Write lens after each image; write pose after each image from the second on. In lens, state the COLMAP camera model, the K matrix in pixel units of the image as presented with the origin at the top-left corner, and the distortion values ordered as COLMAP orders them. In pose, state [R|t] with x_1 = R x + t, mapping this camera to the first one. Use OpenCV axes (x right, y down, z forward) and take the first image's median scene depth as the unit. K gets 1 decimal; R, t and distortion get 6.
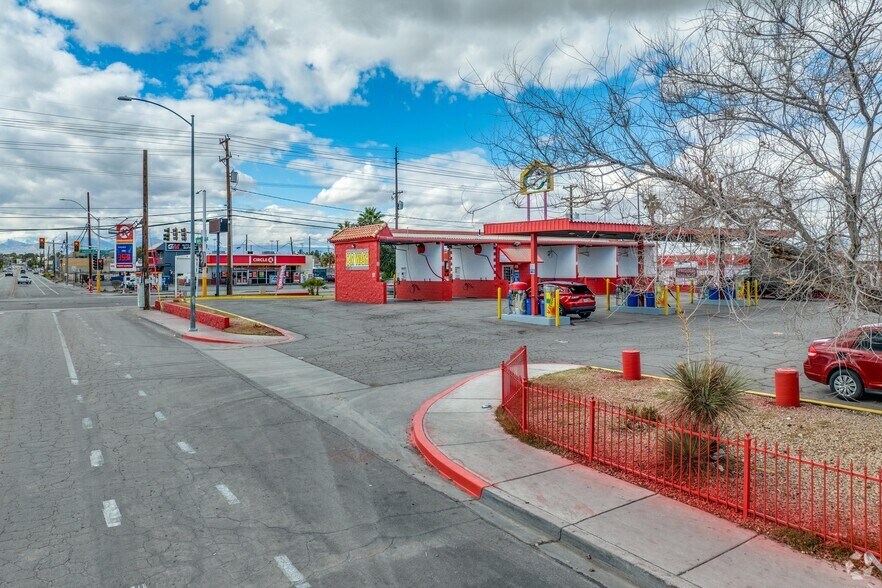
lens RADIAL K [[621.0, 0, 439.4], [0, 621.0, 266.7], [0, 0, 1]] dist [-0.028819, -0.002098]
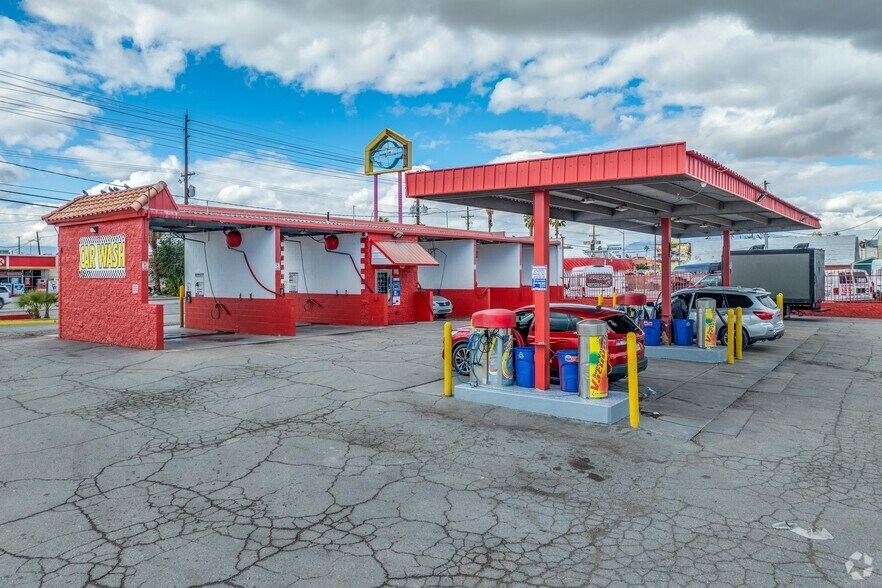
lens RADIAL K [[621.0, 0, 439.4], [0, 621.0, 266.7], [0, 0, 1]] dist [-0.028819, -0.002098]
pose [[0.948881, 0.004508, 0.315601, -0.029056], [-0.001956, 0.999963, -0.008405, -0.000246], [-0.315627, 0.007358, 0.948855, 0.414883]]
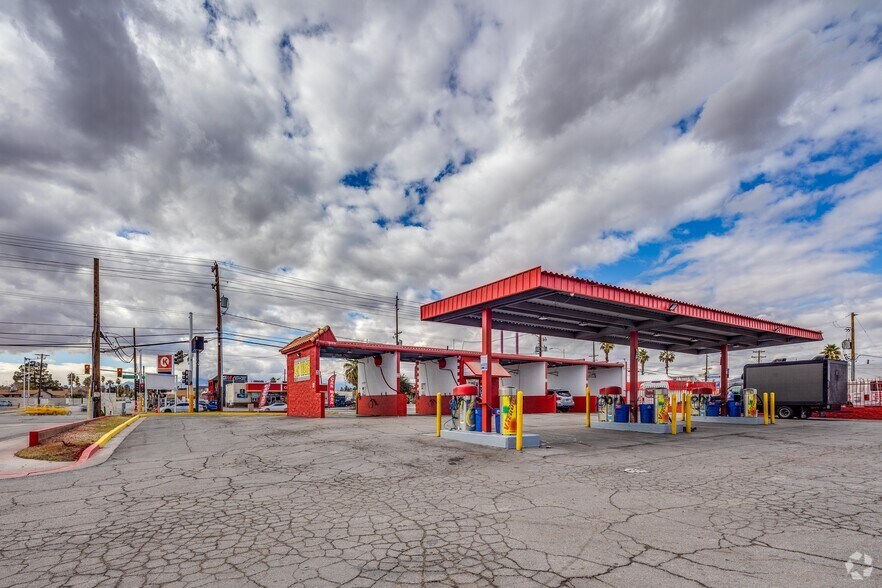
lens RADIAL K [[428.9, 0, 437.5], [0, 428.9, 398.1], [0, 0, 1]] dist [-0.001681, -0.000175]
pose [[0.999687, 0.005851, -0.024319, 0.073710], [-0.005961, 0.999972, -0.004448, 0.029051], [0.024292, 0.004591, 0.999694, 0.353379]]
